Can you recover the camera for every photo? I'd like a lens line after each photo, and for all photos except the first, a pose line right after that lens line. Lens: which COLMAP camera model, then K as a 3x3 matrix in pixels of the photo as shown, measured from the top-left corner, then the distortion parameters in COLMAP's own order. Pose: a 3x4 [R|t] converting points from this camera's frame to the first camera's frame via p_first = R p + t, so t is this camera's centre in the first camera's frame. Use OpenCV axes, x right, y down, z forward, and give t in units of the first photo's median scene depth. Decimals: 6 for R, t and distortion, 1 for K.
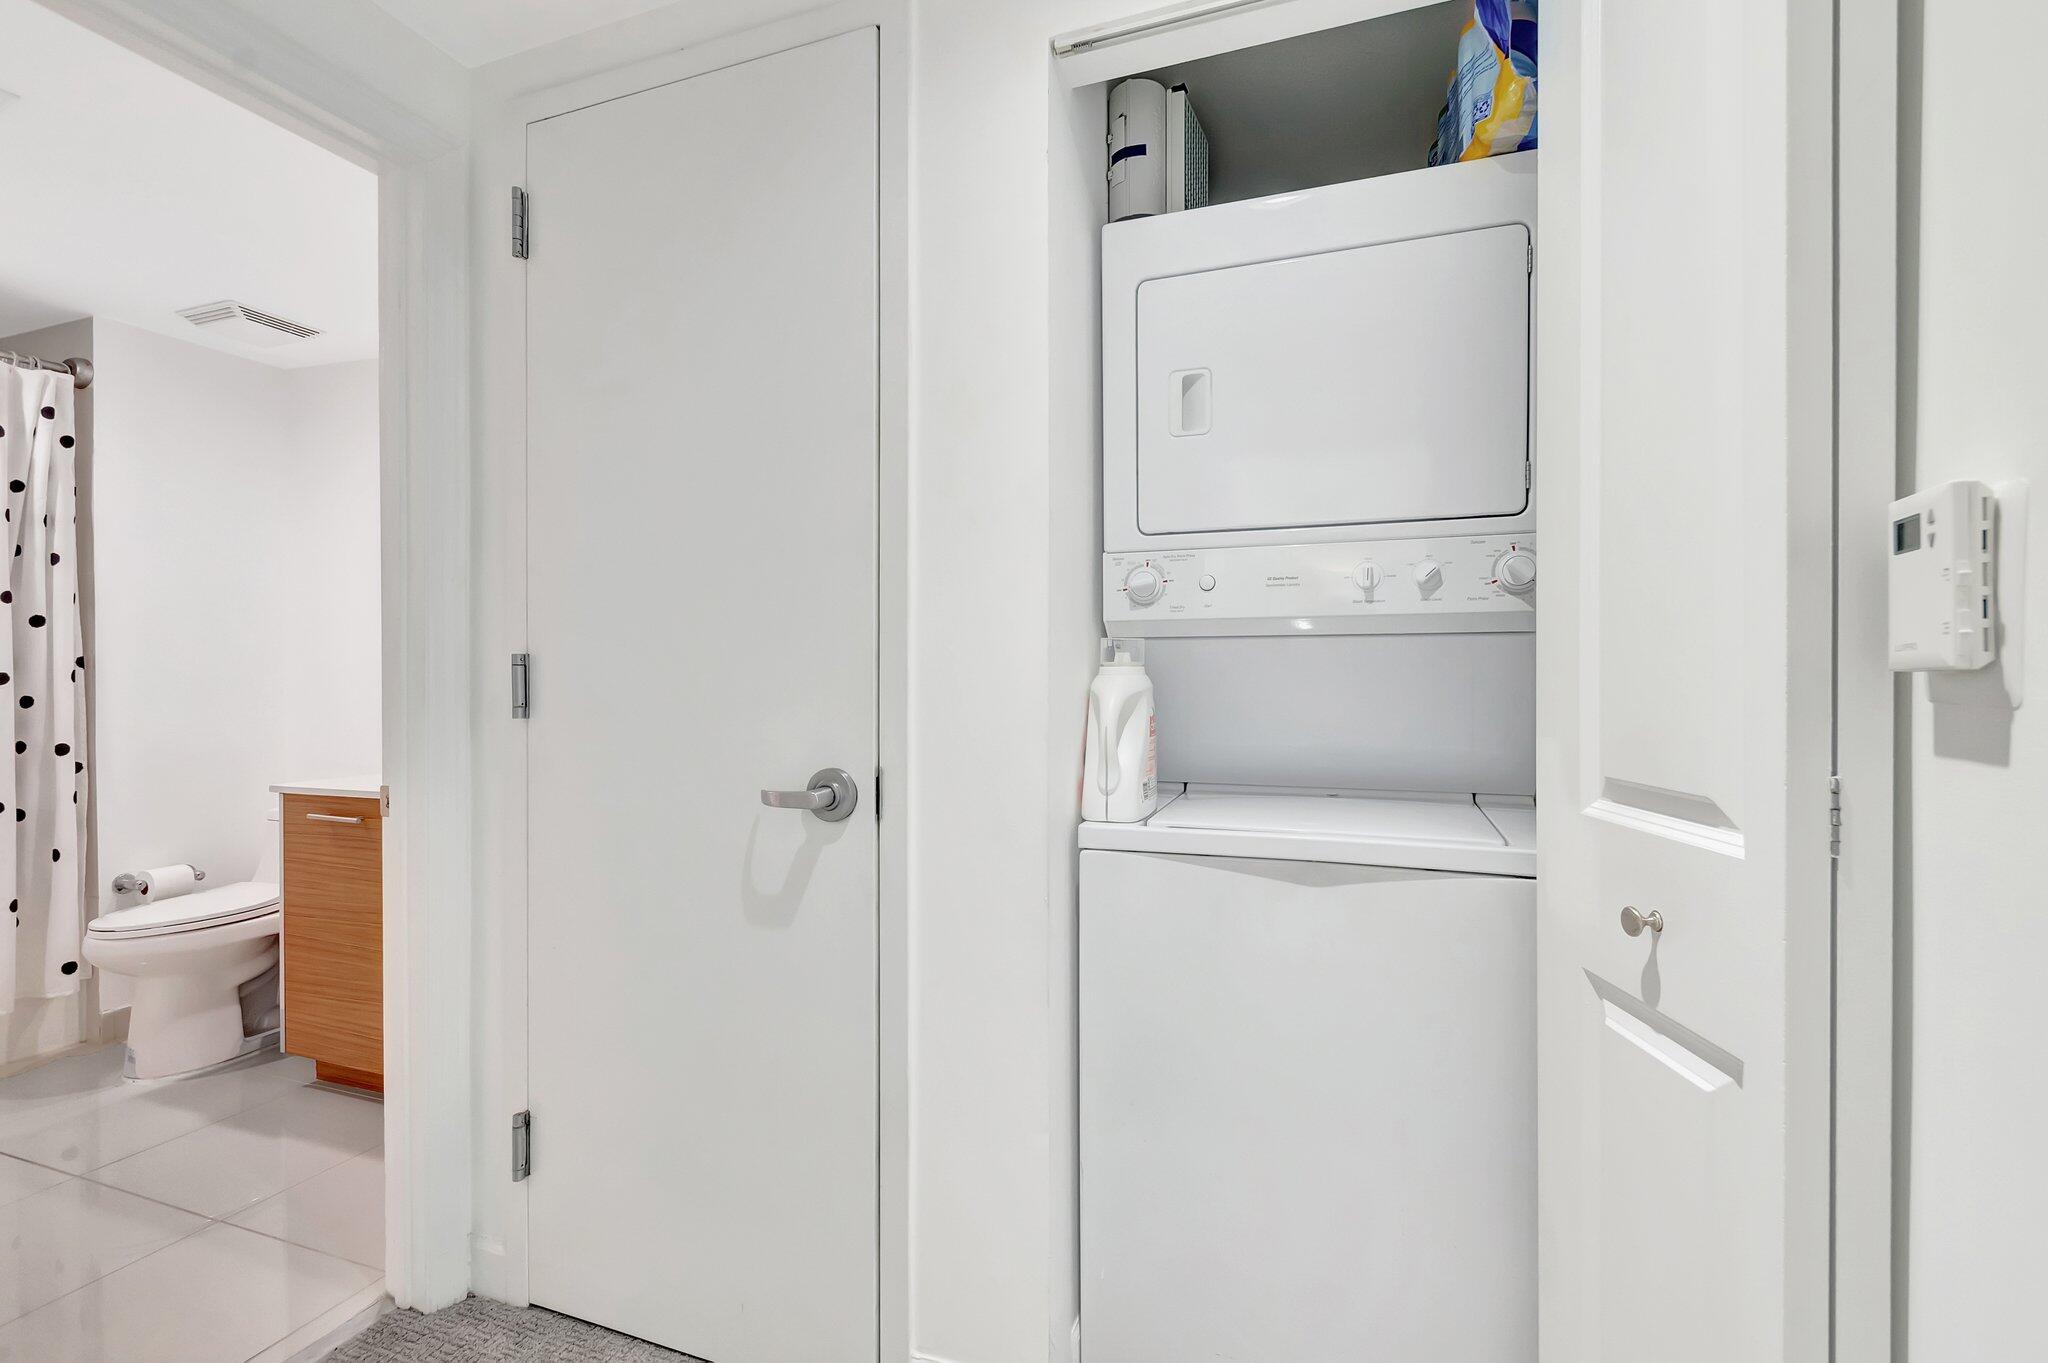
lens RADIAL K [[961.1, 0, 1024.0], [0, 961.1, 681.5], [0, 0, 1]] dist [0.012429, 0.000872]
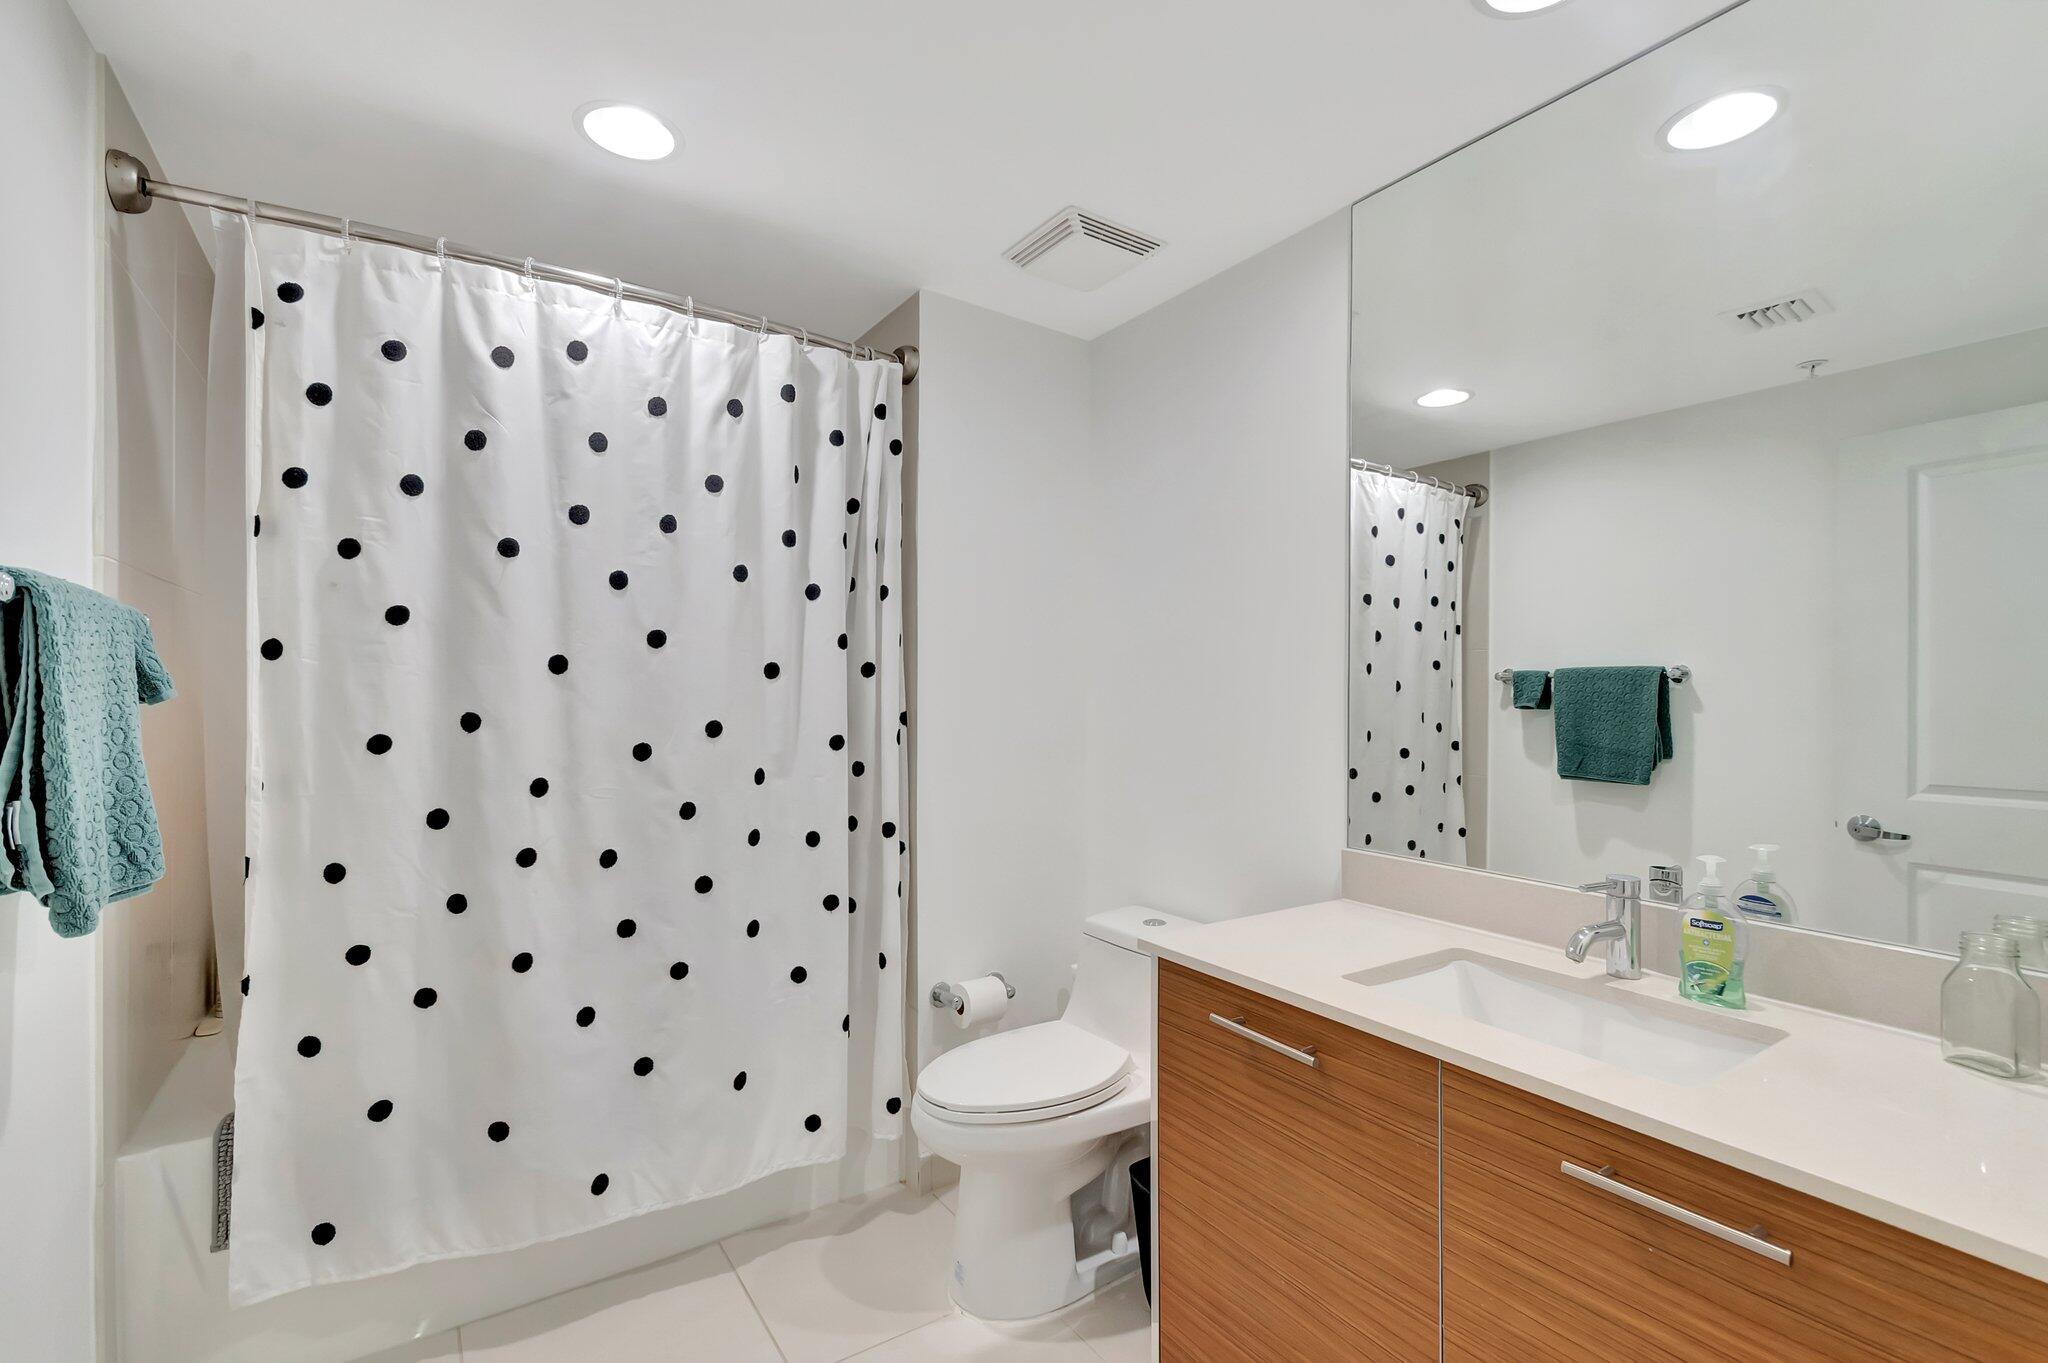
lens RADIAL K [[893.5, 0, 1028.7], [0, 893.5, 699.1], [0, 0, 1]] dist [0.012957, -0.005366]
pose [[0.825343, 0.006290, -0.564596, -0.473737], [-0.008017, 0.999968, -0.000579, -0.037700], [0.564575, 0.005004, 0.825367, 0.453087]]
